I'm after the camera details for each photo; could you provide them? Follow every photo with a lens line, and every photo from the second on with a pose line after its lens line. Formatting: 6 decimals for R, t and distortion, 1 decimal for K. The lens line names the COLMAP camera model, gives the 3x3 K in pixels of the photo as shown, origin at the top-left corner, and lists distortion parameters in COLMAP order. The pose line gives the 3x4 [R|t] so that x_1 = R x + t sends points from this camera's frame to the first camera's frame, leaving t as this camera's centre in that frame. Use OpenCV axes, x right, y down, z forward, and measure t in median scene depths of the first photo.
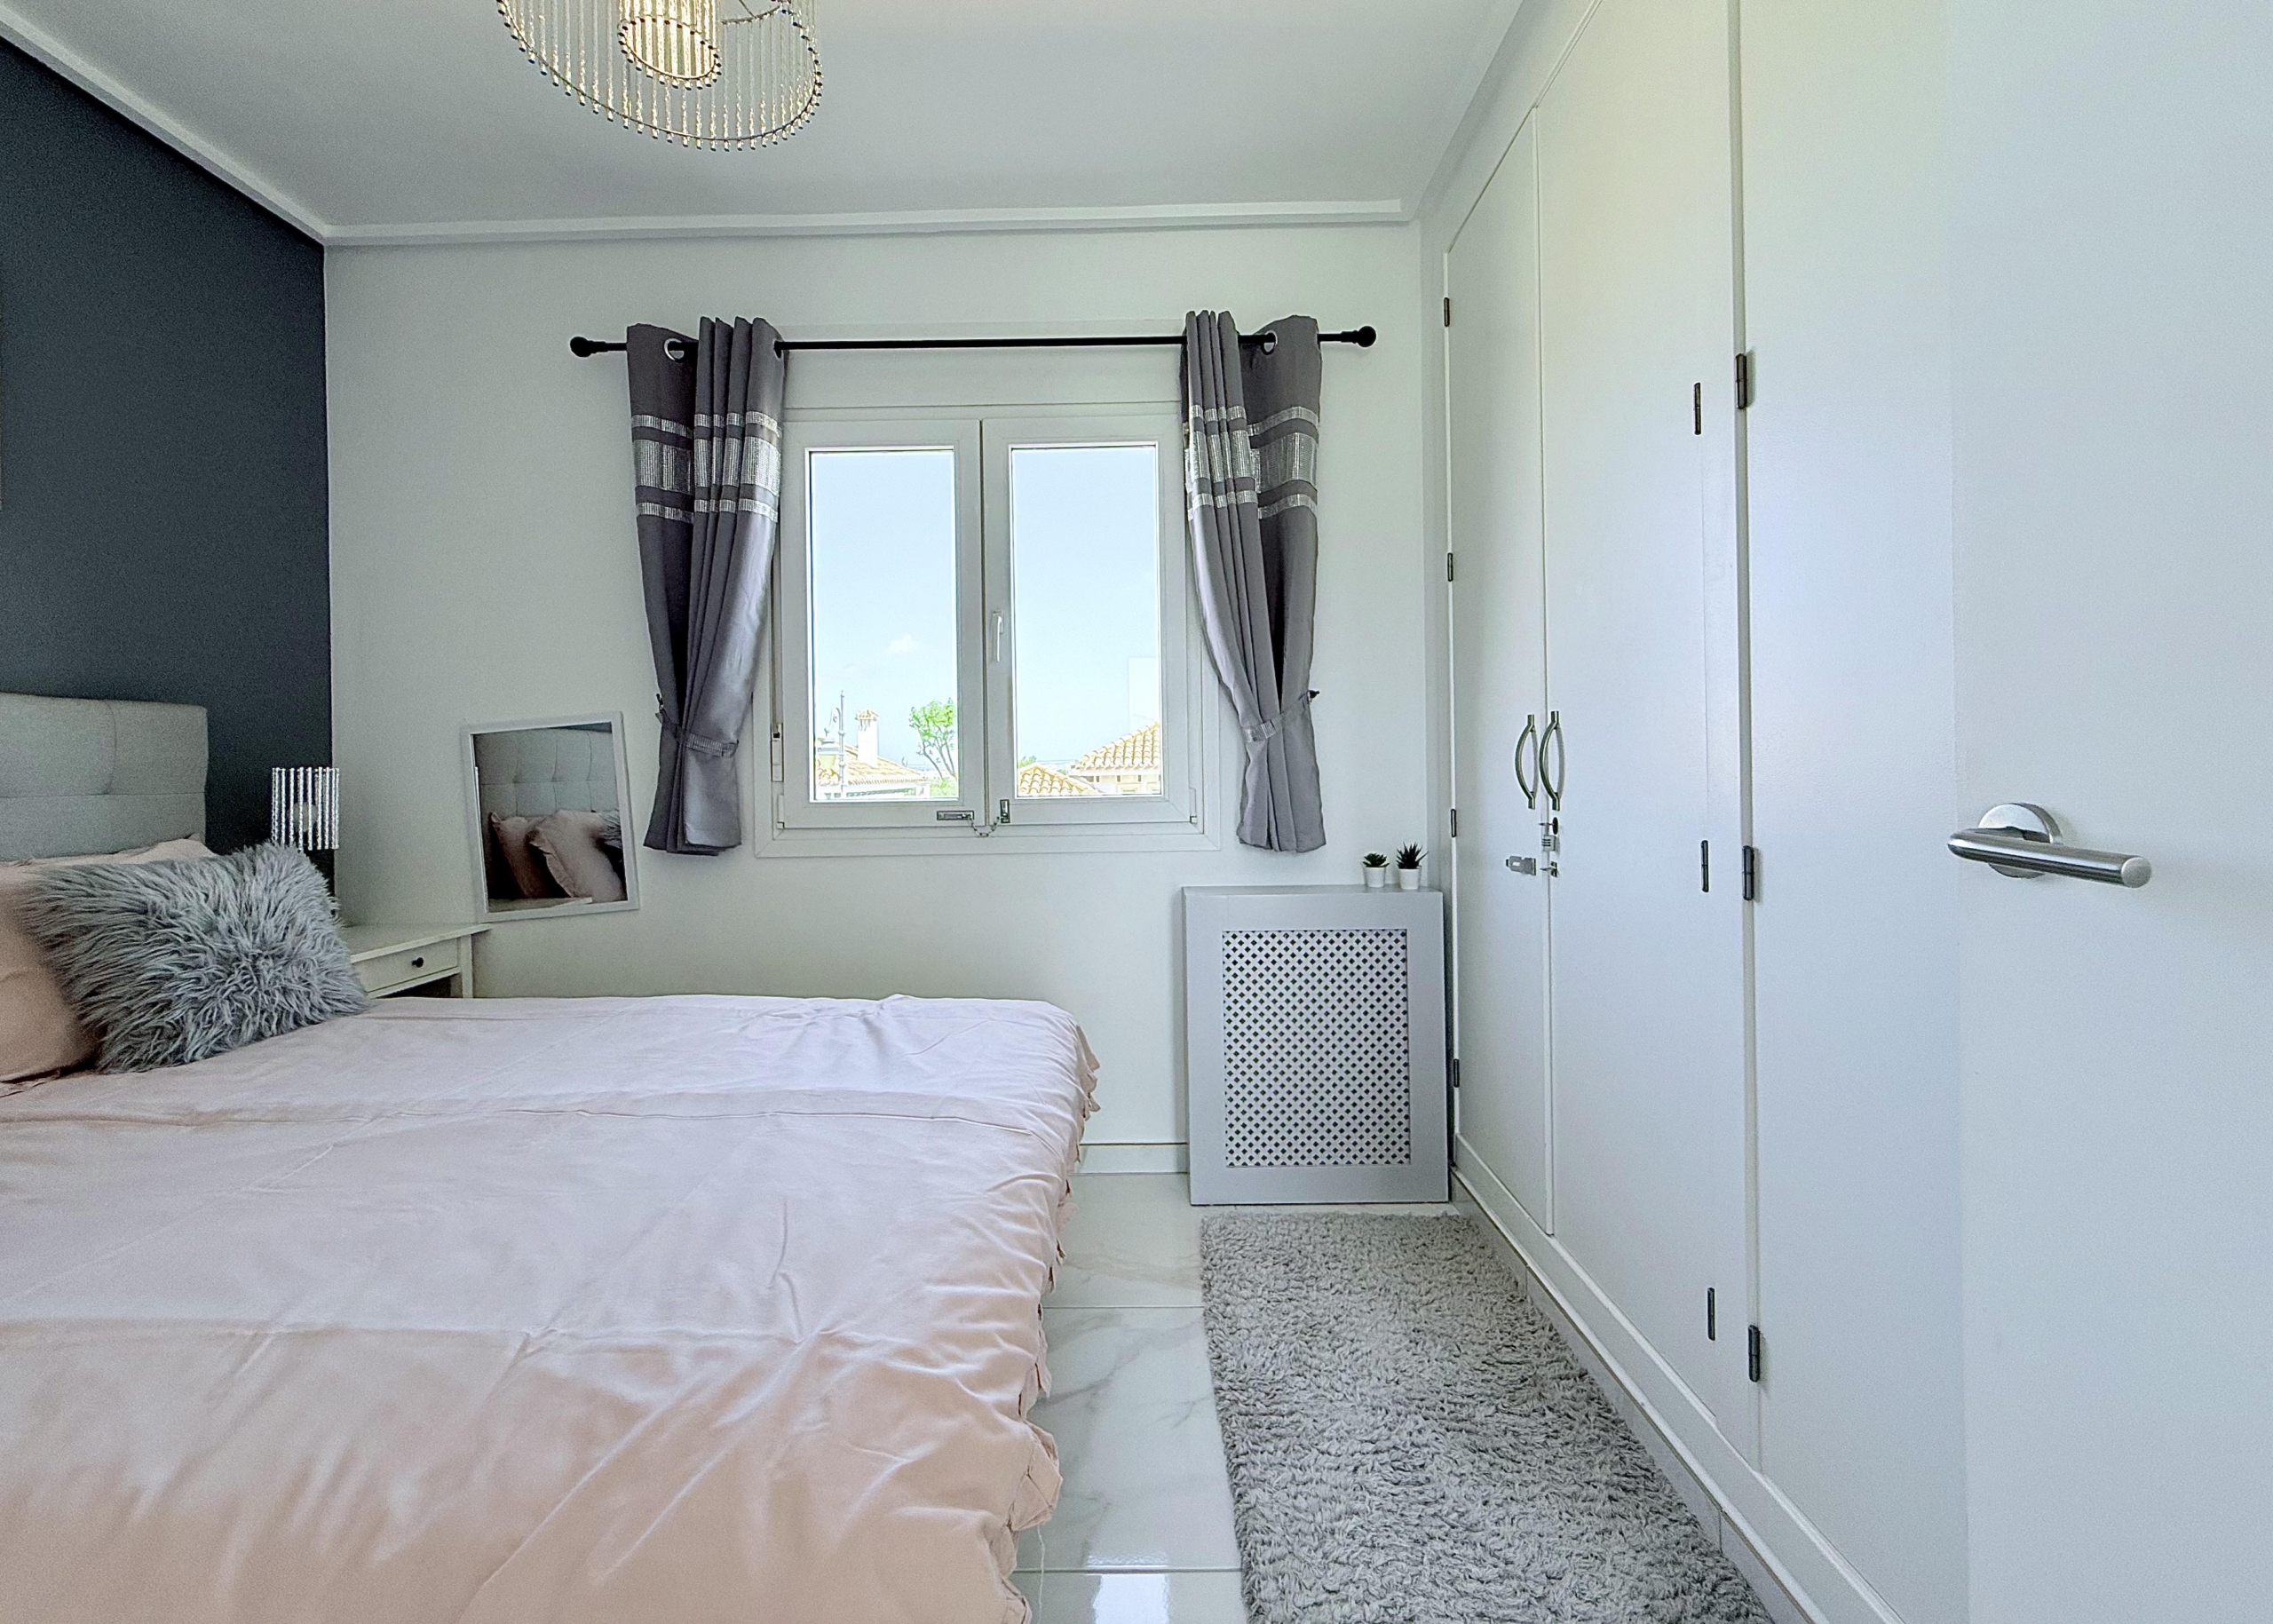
lens RADIAL K [[928.2, 0, 1107.5], [0, 928.2, 760.7], [0, 0, 1]] dist [0.001346, 0.000195]
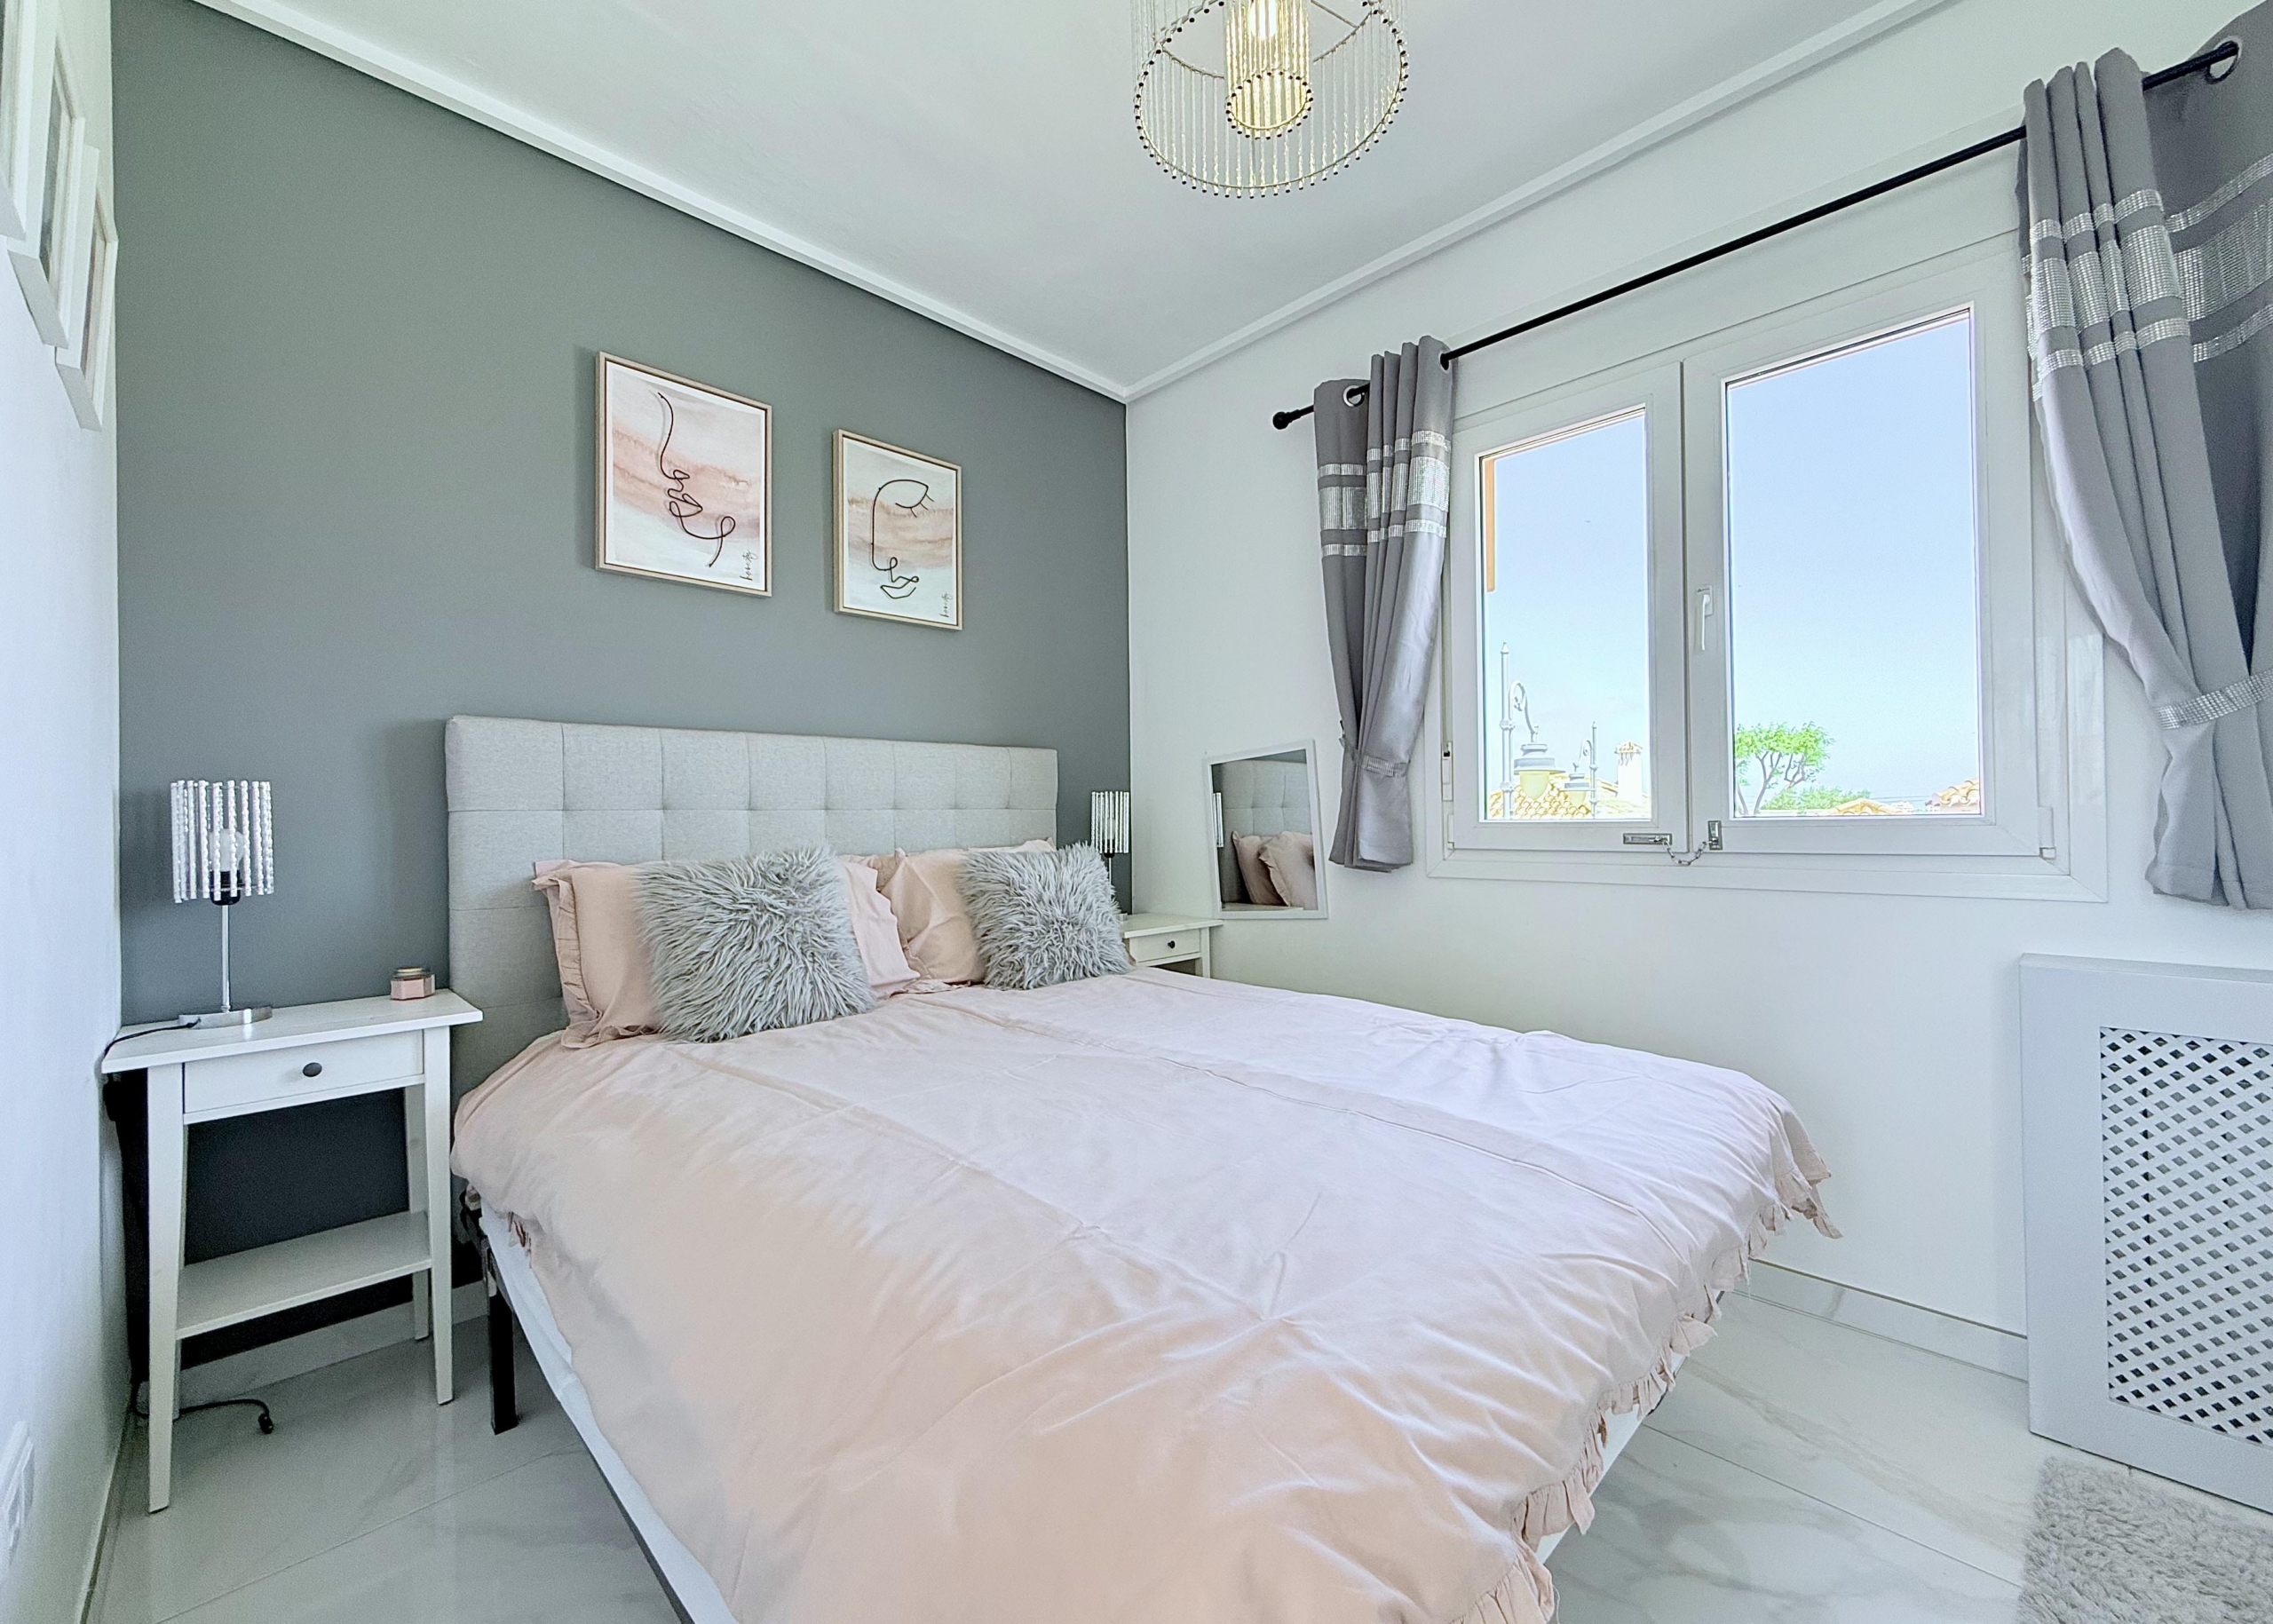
lens RADIAL K [[910.8, 0, 1133.1], [0, 910.8, 810.5], [0, 0, 1]] dist [0.000033, 0.000678]
pose [[0.702524, -0.001936, -0.711657, 0.116046], [0.002602, 0.999997, -0.000152, 0.037937], [0.711655, -0.001745, 0.702527, 0.099110]]
